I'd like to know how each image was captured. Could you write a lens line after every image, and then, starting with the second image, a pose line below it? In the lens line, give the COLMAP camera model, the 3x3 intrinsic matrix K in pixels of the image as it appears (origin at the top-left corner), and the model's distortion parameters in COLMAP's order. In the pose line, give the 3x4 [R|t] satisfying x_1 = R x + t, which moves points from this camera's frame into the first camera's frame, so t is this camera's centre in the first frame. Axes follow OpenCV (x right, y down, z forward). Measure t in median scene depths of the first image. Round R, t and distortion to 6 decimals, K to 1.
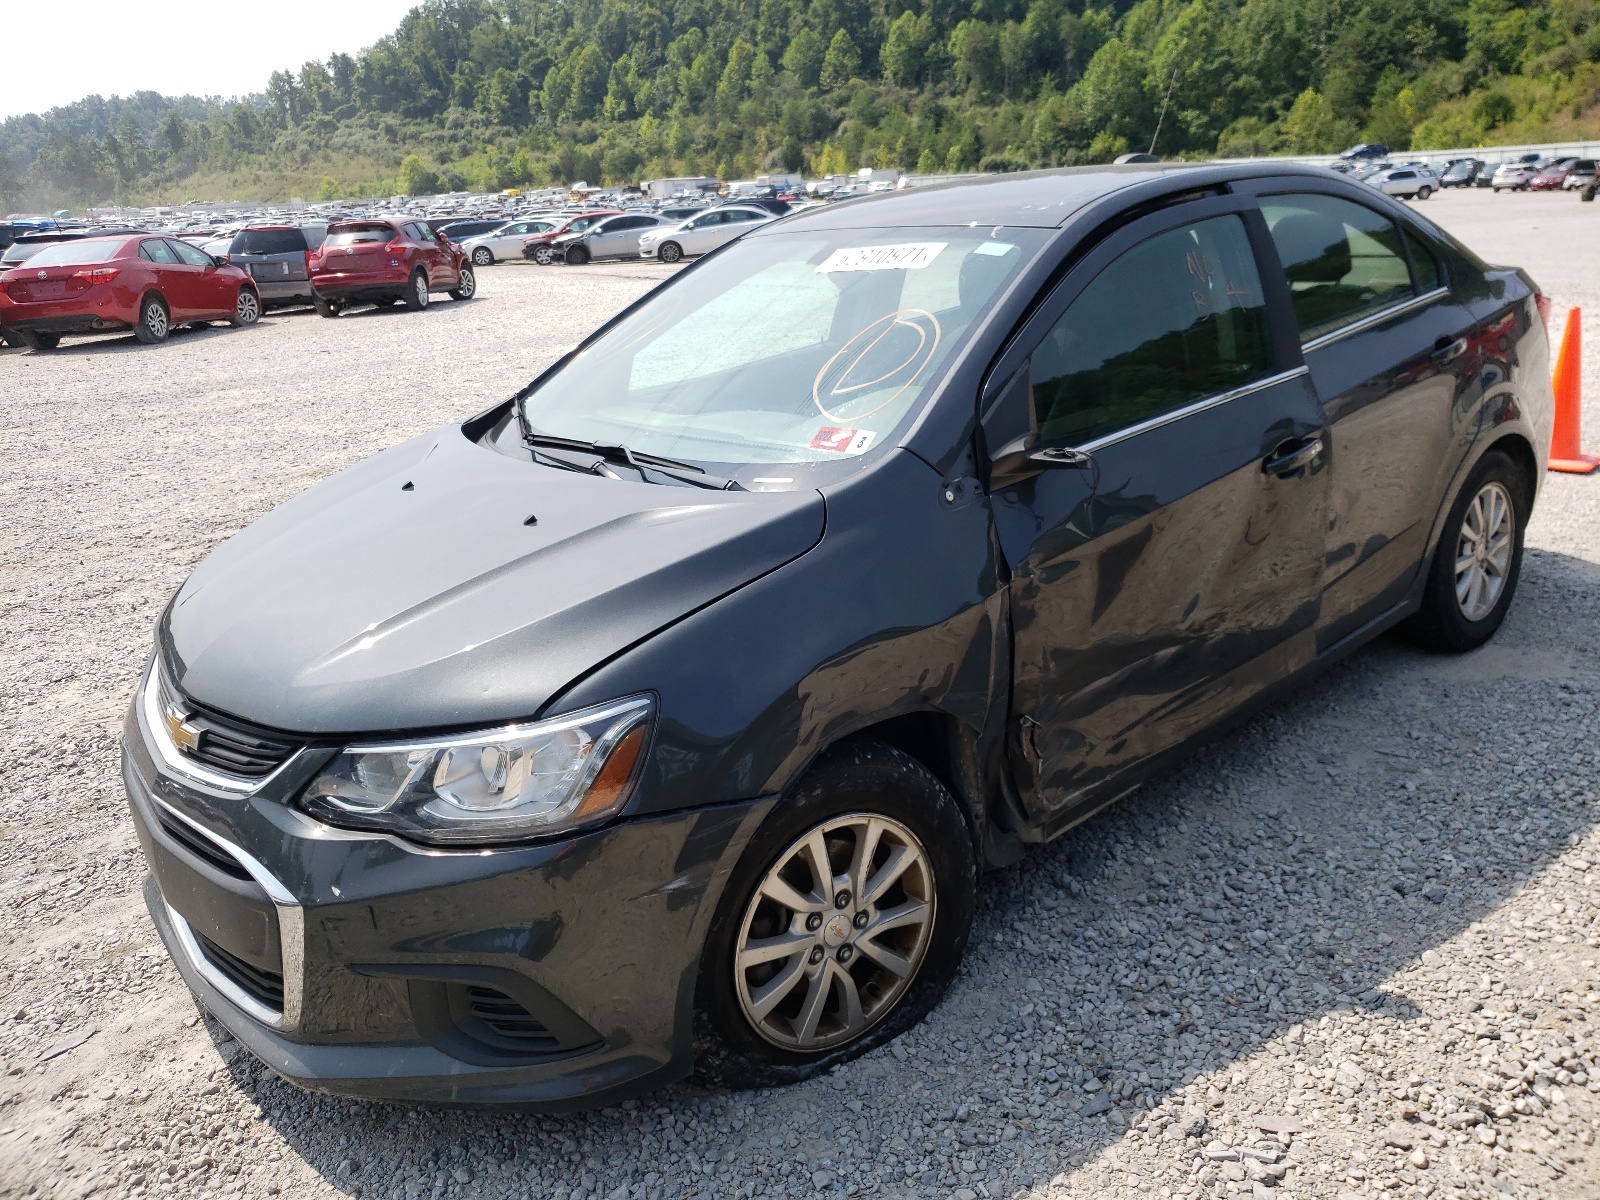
lens RADIAL K [[1258.4, 0, 801.0], [0, 1258.4, 514.7], [0, 0, 1]] dist [0.100217, -0.099904]
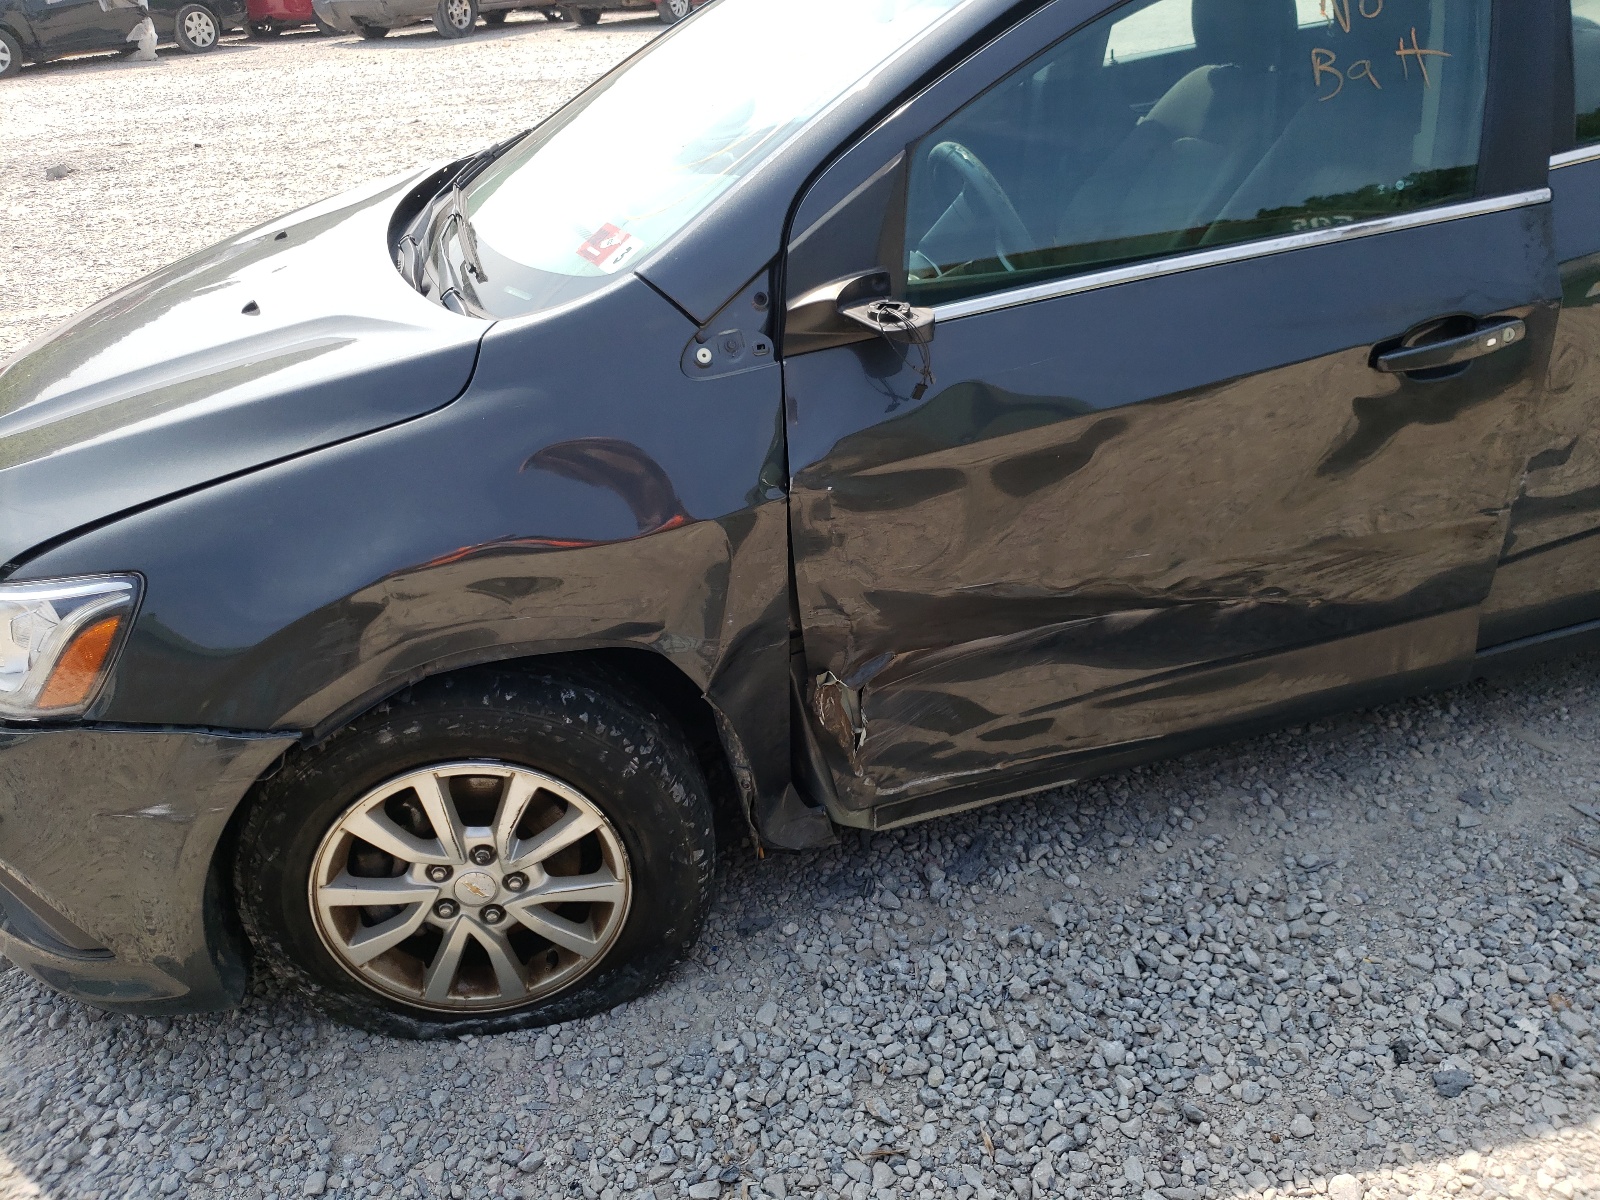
lens RADIAL K [[1258.4, 0, 801.0], [0, 1258.4, 514.7], [0, 0, 1]] dist [0.100217, -0.099904]
pose [[0.902829, 0.194031, -0.383735, 0.446288], [-0.103048, 0.964030, 0.245006, -0.104875], [0.417470, -0.181655, 0.890348, 0.403567]]
